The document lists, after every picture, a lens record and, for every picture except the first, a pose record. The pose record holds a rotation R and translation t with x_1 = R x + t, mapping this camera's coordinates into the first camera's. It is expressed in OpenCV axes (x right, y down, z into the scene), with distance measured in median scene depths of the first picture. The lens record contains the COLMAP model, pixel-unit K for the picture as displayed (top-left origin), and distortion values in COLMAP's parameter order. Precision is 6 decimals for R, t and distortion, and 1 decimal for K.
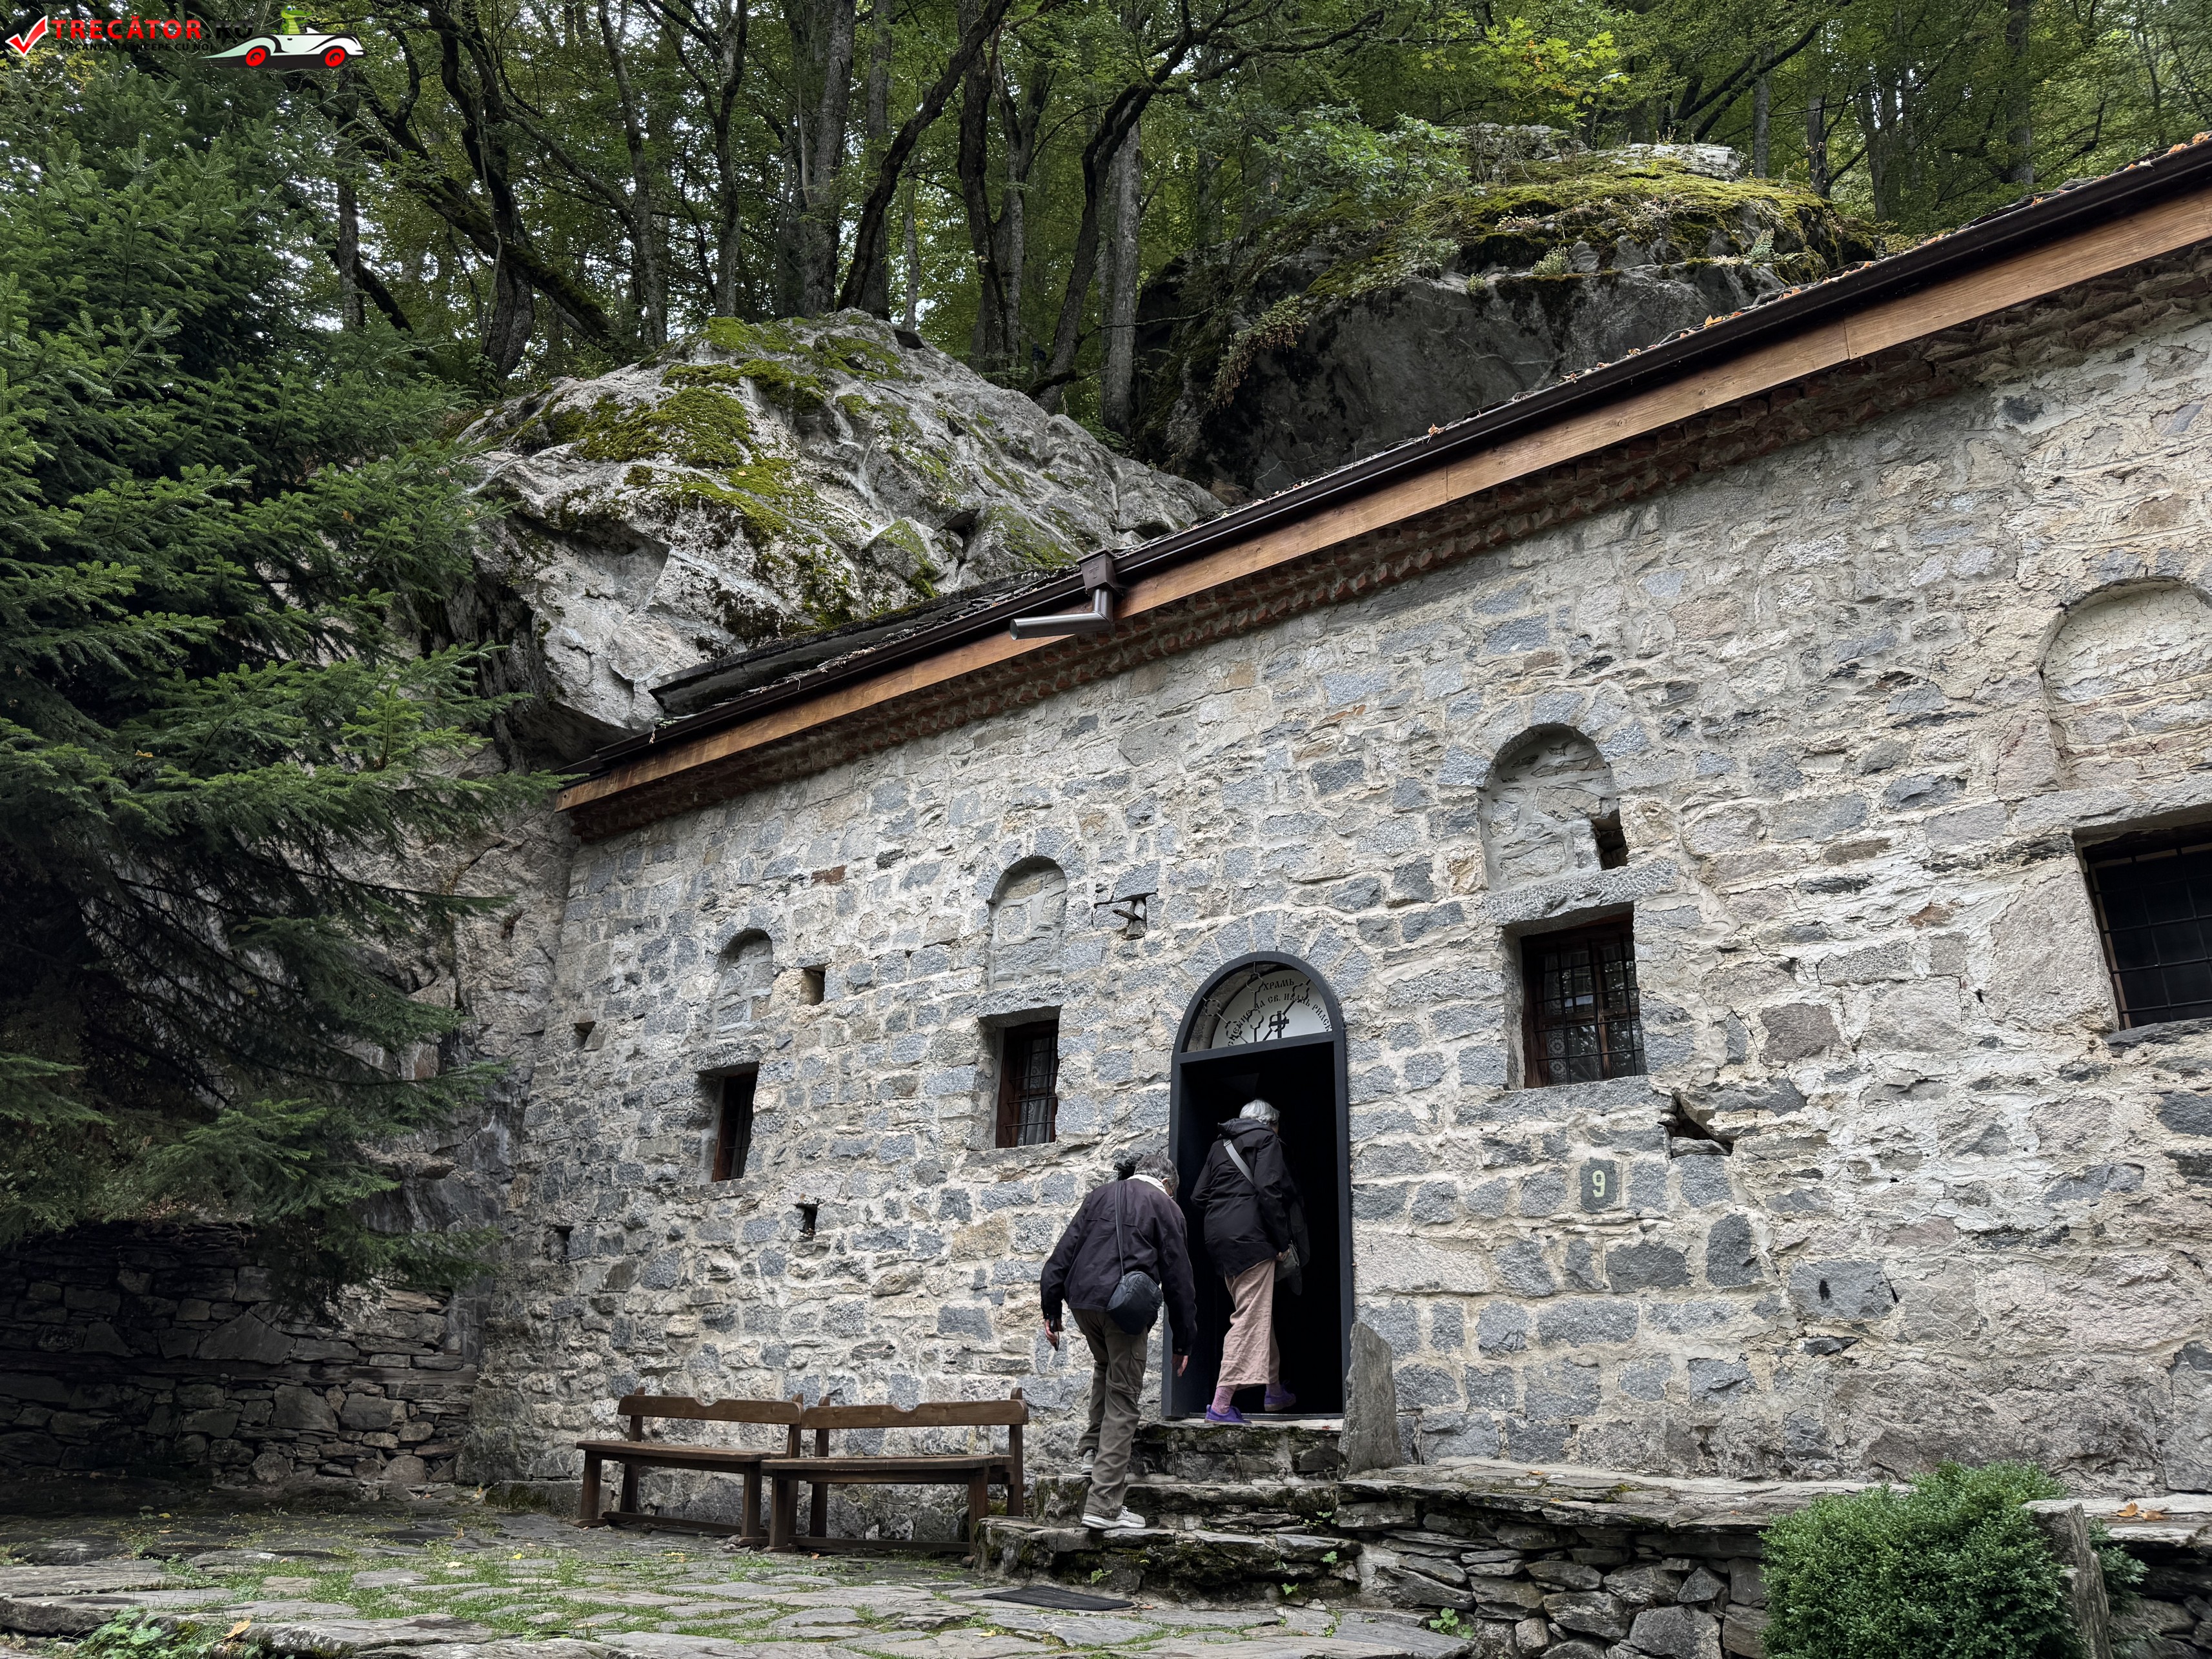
lens RADIAL K [[1535.0, 0, 1117.9], [0, 1535.0, 819.7], [0, 0, 1]] dist [0.171989, -0.347146]
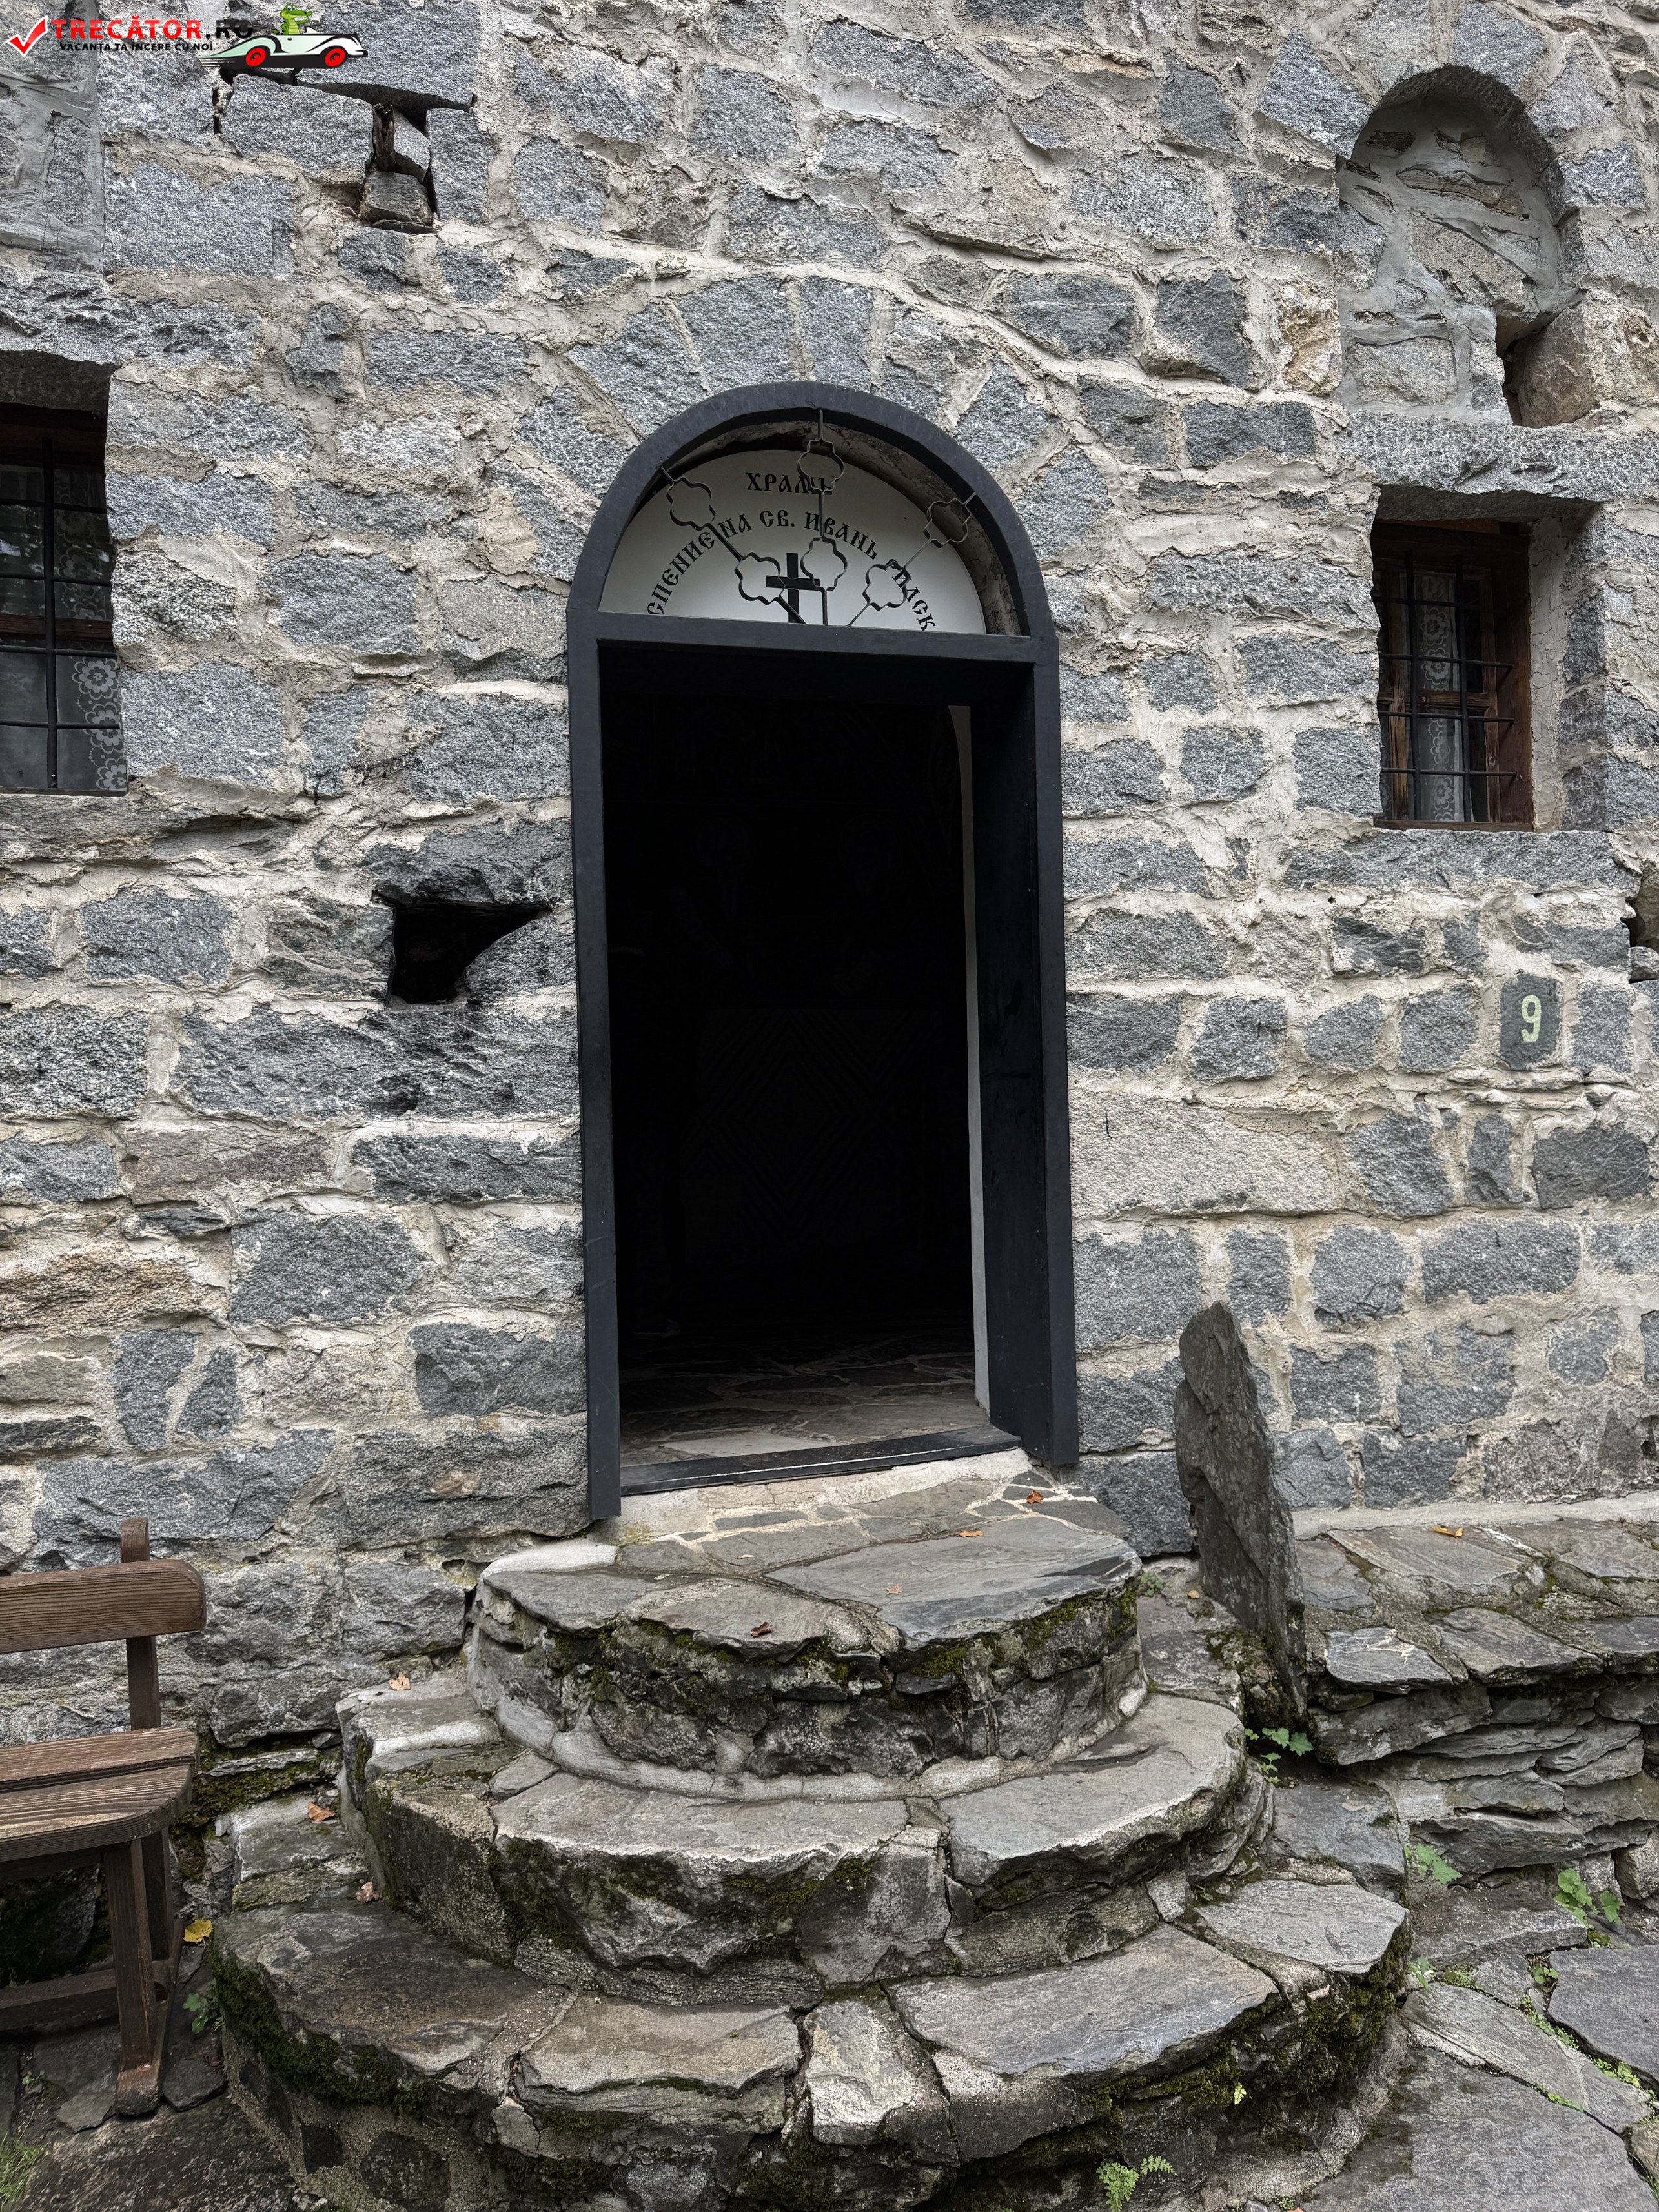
lens RADIAL K [[1559.3, 0, 838.5], [0, 1559.3, 1092.7], [0, 0, 1]] dist [0.114424, -0.191393]
pose [[0.598550, -0.048291, 0.799629, -0.240034], [-0.268914, 0.928148, 0.257344, 0.151989], [-0.754602, -0.369065, 0.542557, 0.739269]]
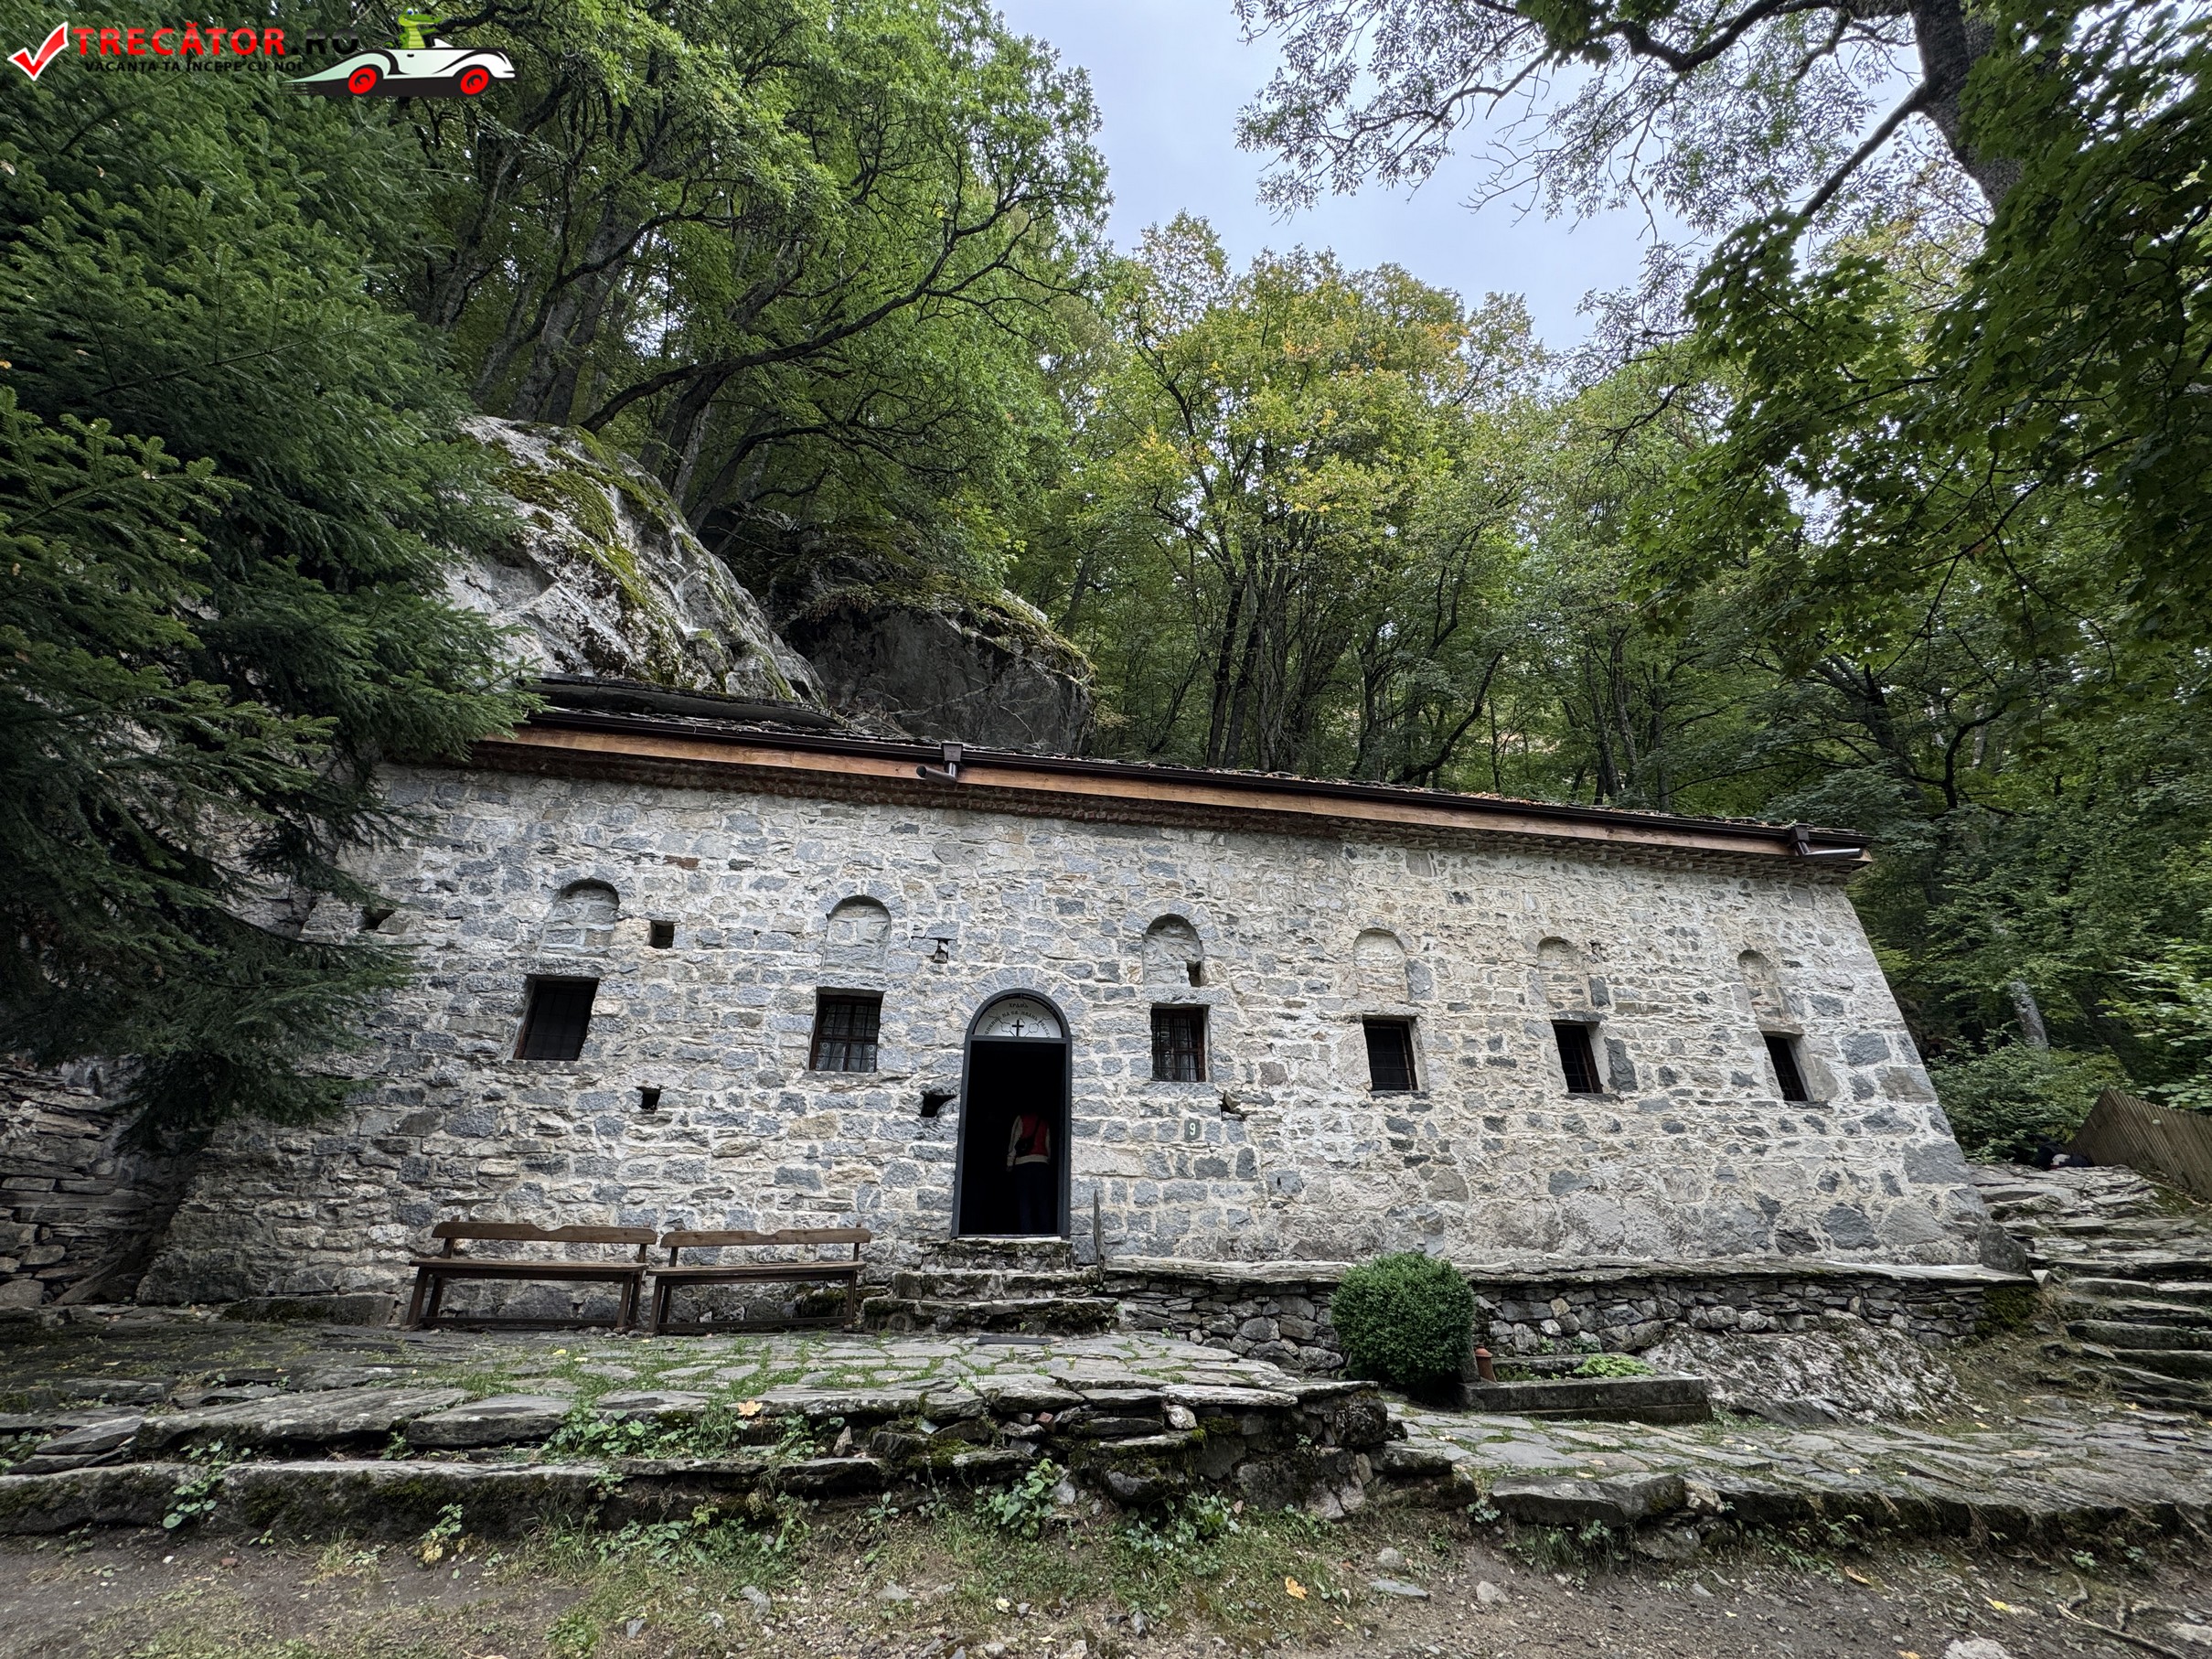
lens RADIAL K [[876.3, 0, 1107.9], [0, 876.3, 824.2], [0, 0, 1]] dist [-0.000158, -0.000620]
pose [[0.675304, 0.308354, 0.669987, -0.642506], [-0.258965, 0.949703, -0.176070, 0.058698], [-0.690581, -0.054603, 0.721191, 0.166326]]
